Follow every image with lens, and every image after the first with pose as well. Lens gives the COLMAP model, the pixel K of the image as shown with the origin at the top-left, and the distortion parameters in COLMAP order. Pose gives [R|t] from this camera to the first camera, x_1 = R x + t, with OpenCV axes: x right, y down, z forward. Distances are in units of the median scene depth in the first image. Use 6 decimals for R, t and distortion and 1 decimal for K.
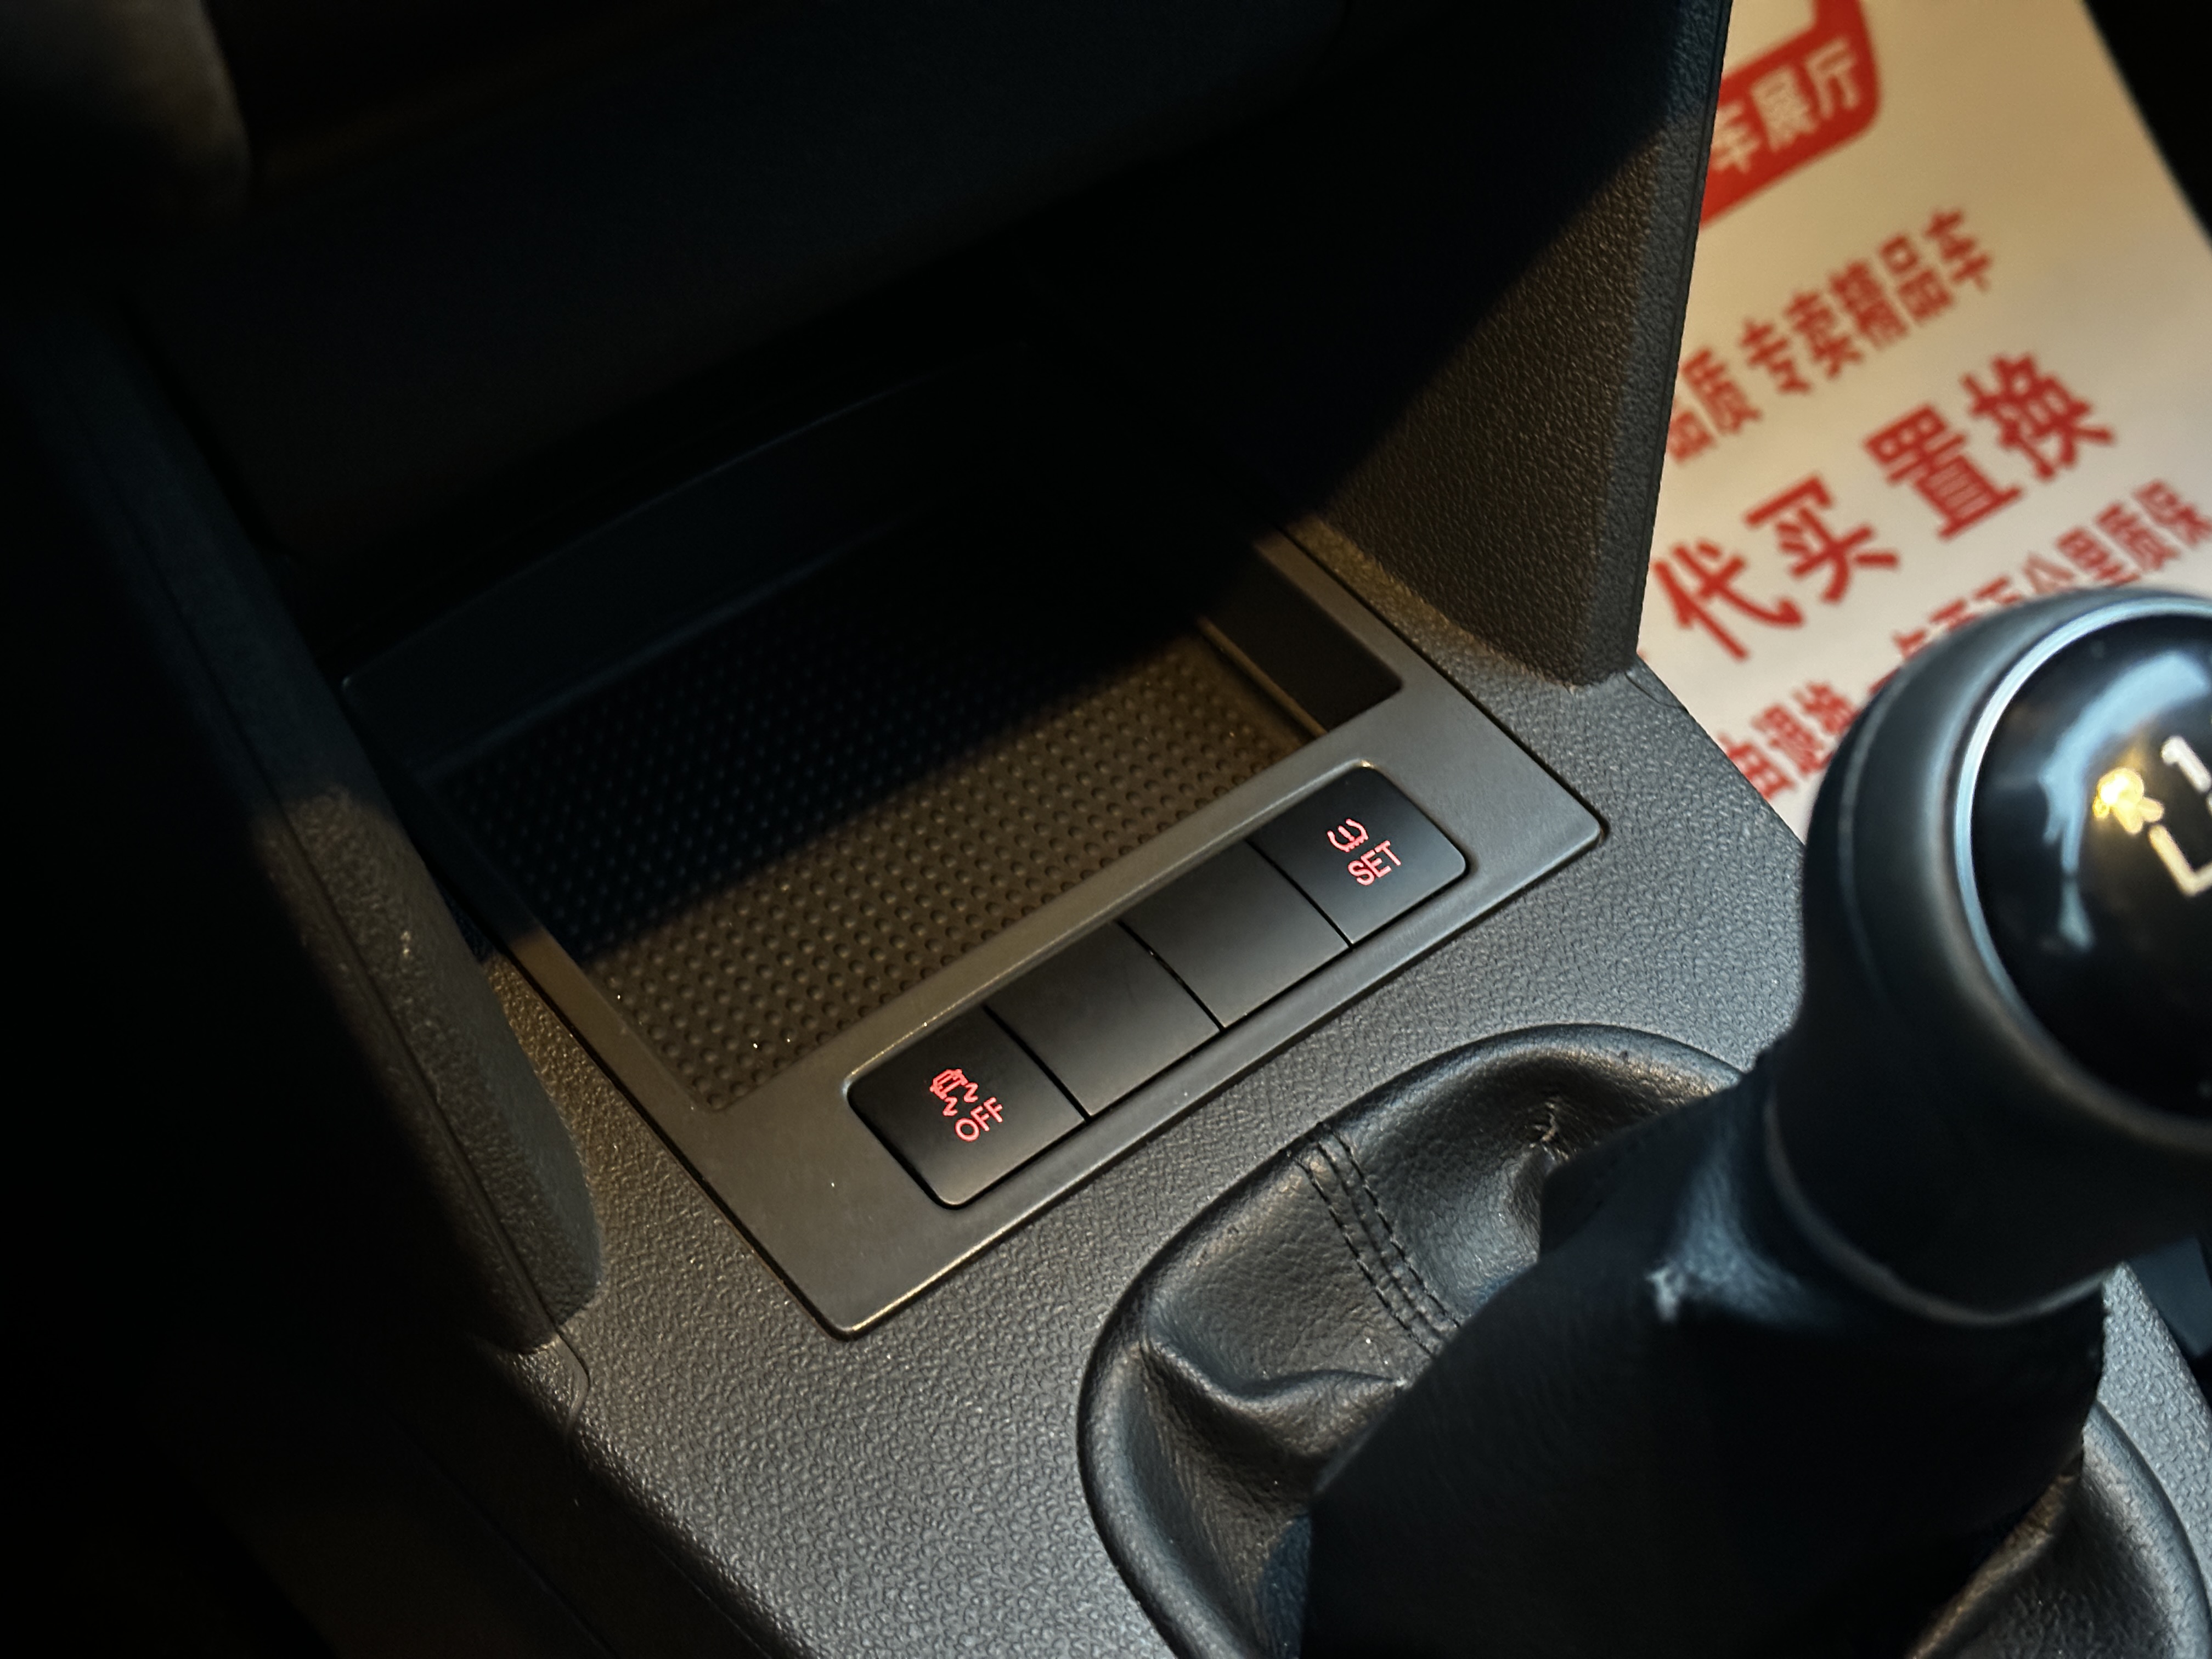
lens RADIAL K [[3111.3, 0, 1093.3], [0, 3111.3, 826.4], [0, 0, 1]] dist [0.133138, 0.000000]
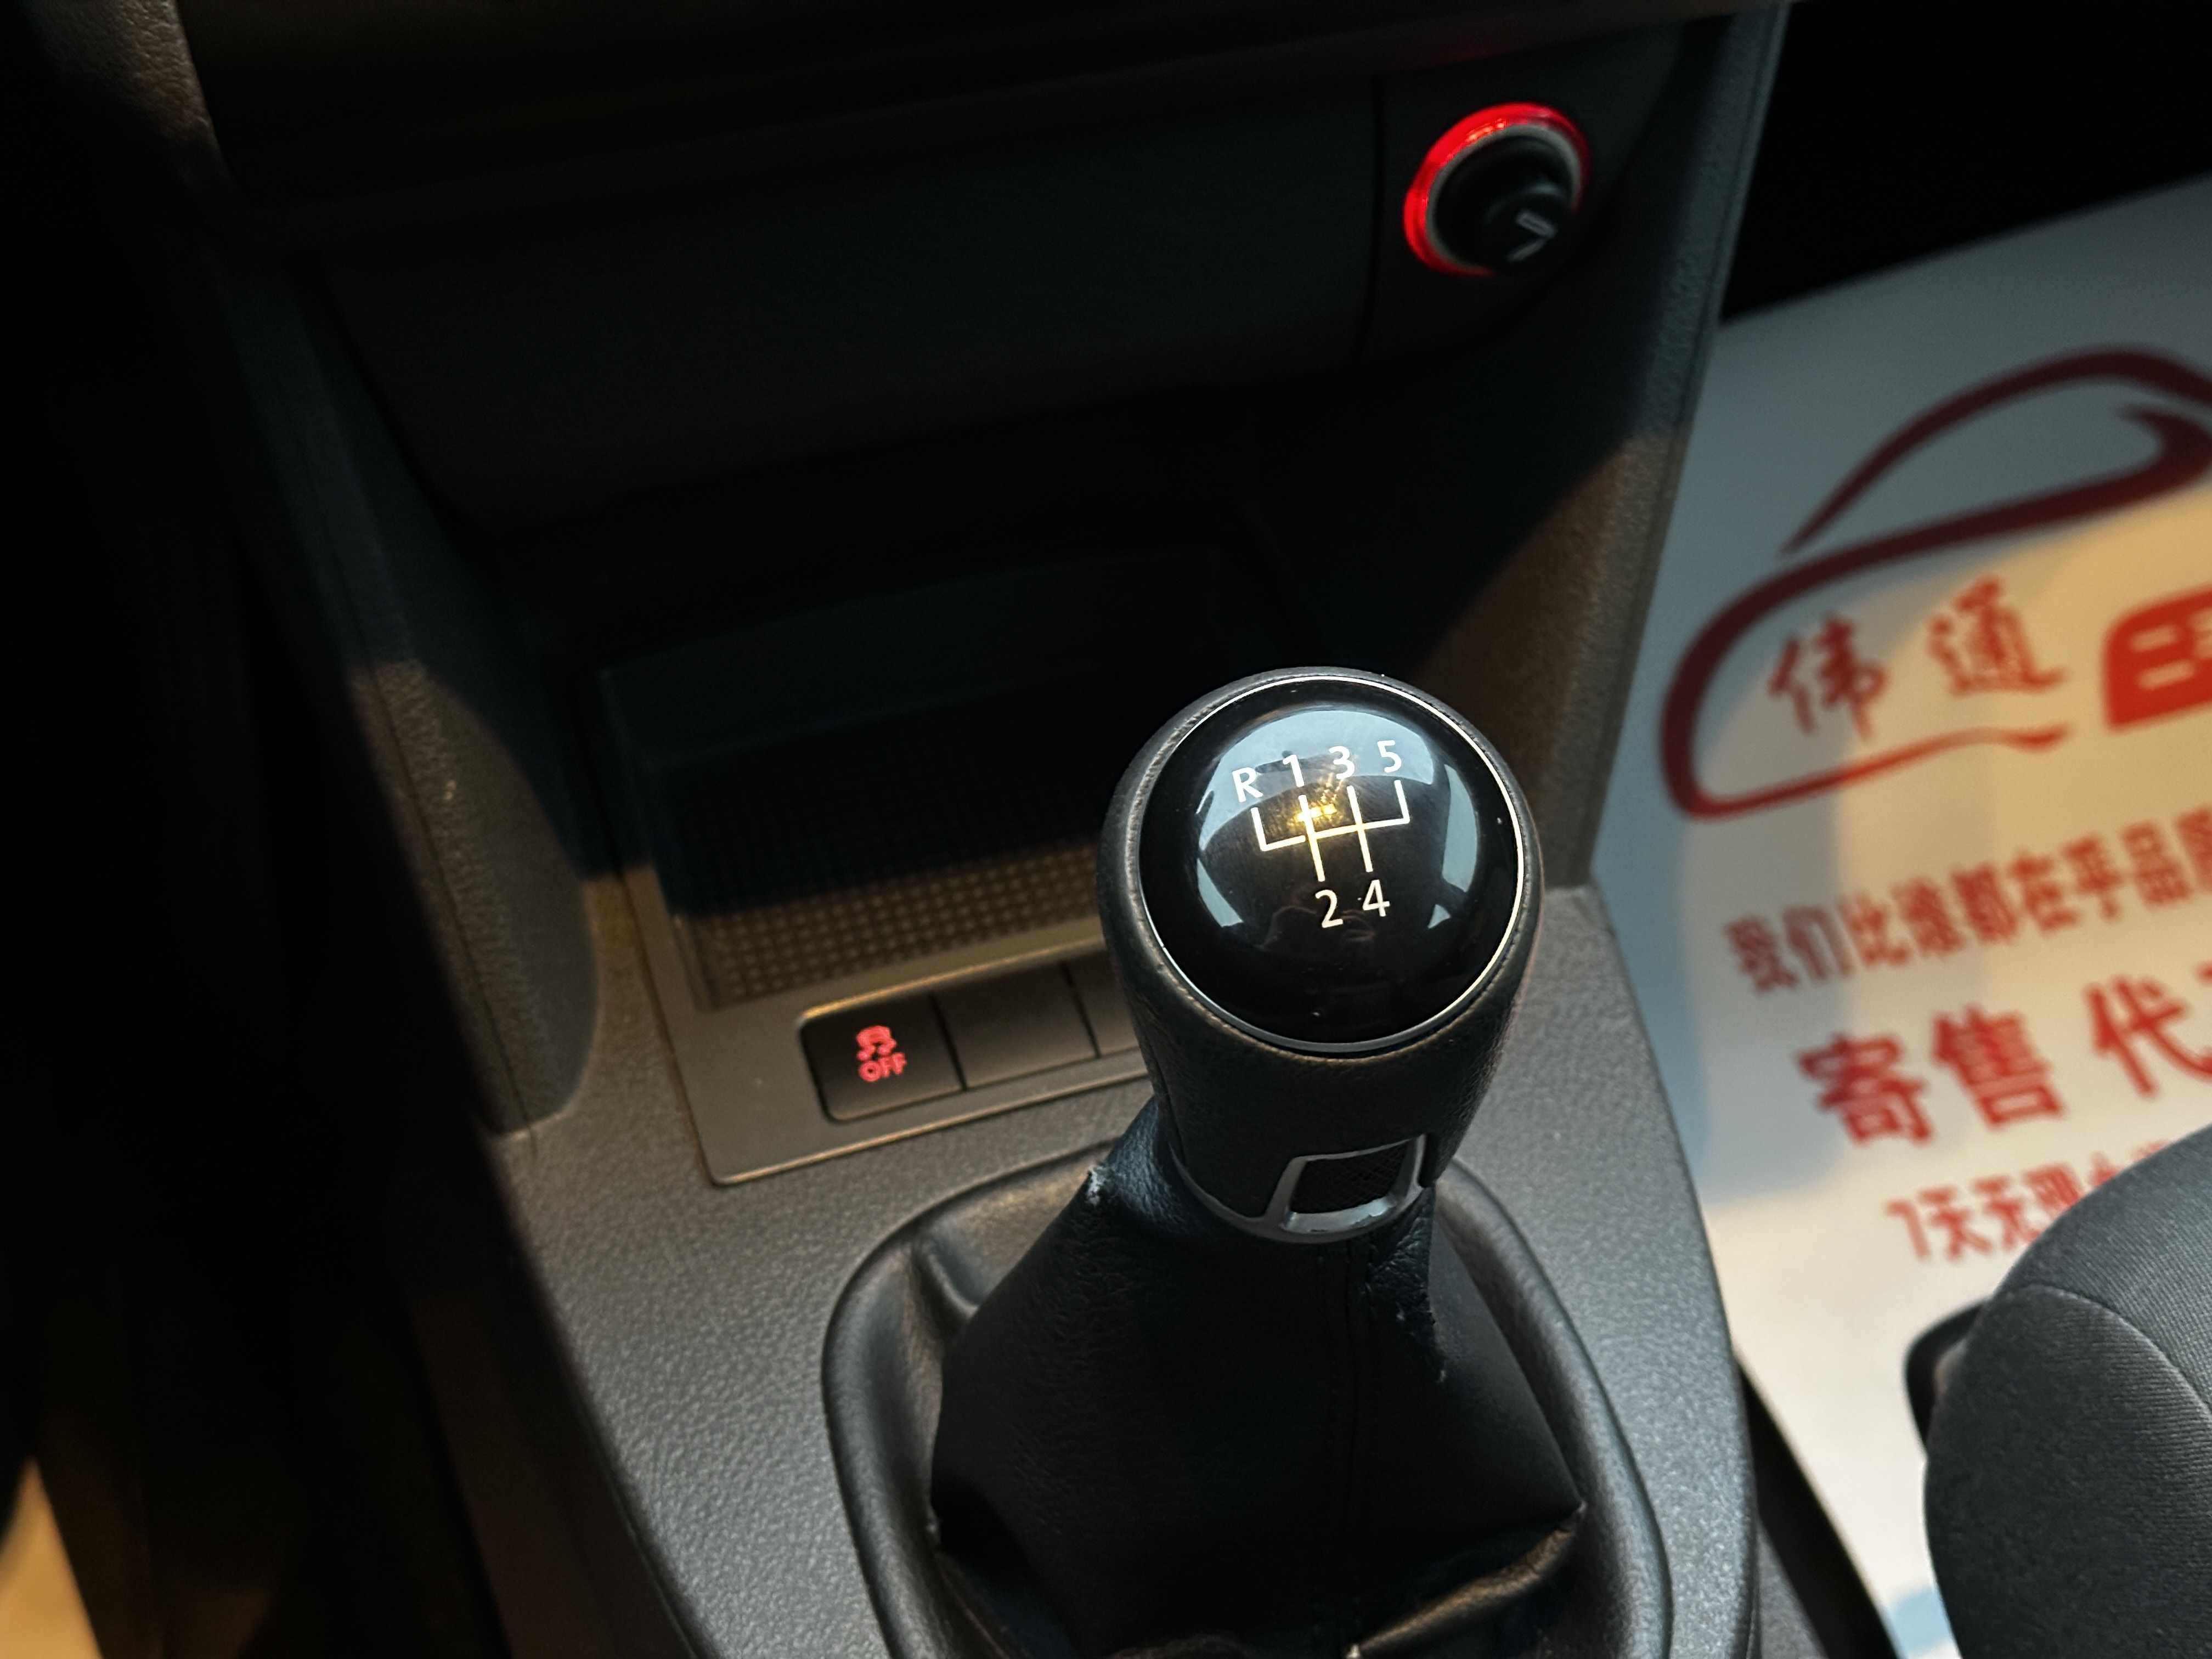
lens RADIAL K [[3111.3, 0, 1121.8], [0, 3111.3, 838.0], [0, 0, 1]] dist [0.133138, 0.000000]
pose [[0.926272, 0.216132, -0.308718, 0.461566], [-0.253783, 0.963339, -0.087015, 0.096706], [0.278594, 0.158947, 0.947165, -0.218663]]
